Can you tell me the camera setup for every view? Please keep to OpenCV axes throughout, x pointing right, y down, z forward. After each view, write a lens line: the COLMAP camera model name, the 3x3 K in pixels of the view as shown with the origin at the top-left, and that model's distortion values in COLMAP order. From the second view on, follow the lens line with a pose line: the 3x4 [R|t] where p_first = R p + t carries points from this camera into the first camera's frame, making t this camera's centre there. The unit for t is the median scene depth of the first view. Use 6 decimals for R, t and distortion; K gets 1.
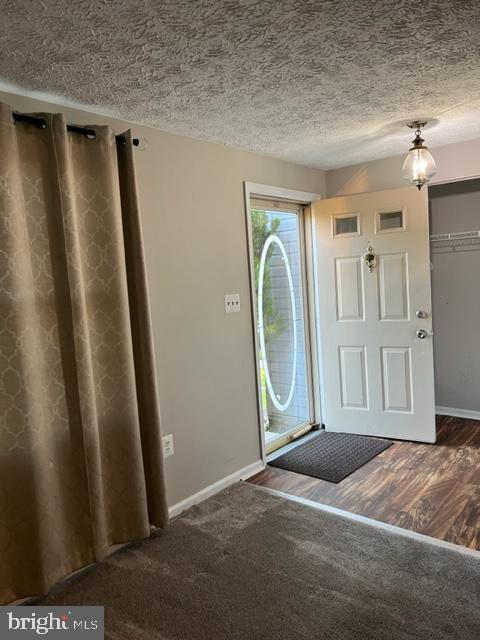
lens RADIAL K [[479.6, 0, 238.0], [0, 479.6, 321.3], [0, 0, 1]] dist [0.057832, -0.097774]
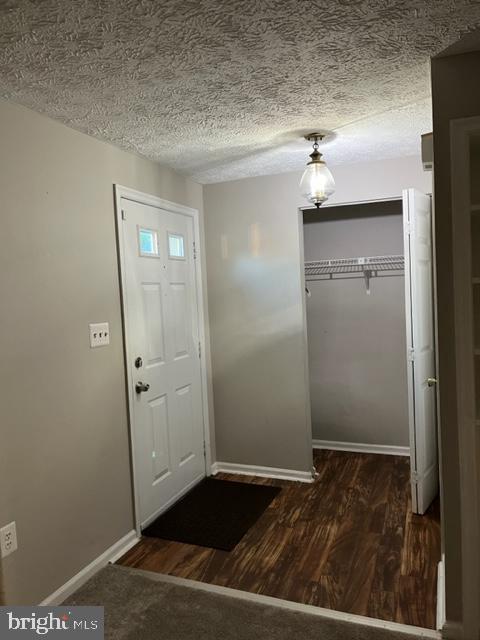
lens RADIAL K [[479.6, 0, 238.0], [0, 479.6, 321.3], [0, 0, 1]] dist [0.057832, -0.097774]
pose [[0.951938, 0.002301, 0.306281, -0.041390], [0.013019, 0.998764, -0.047970, -0.020982], [-0.306012, 0.049652, 0.950732, 0.201932]]
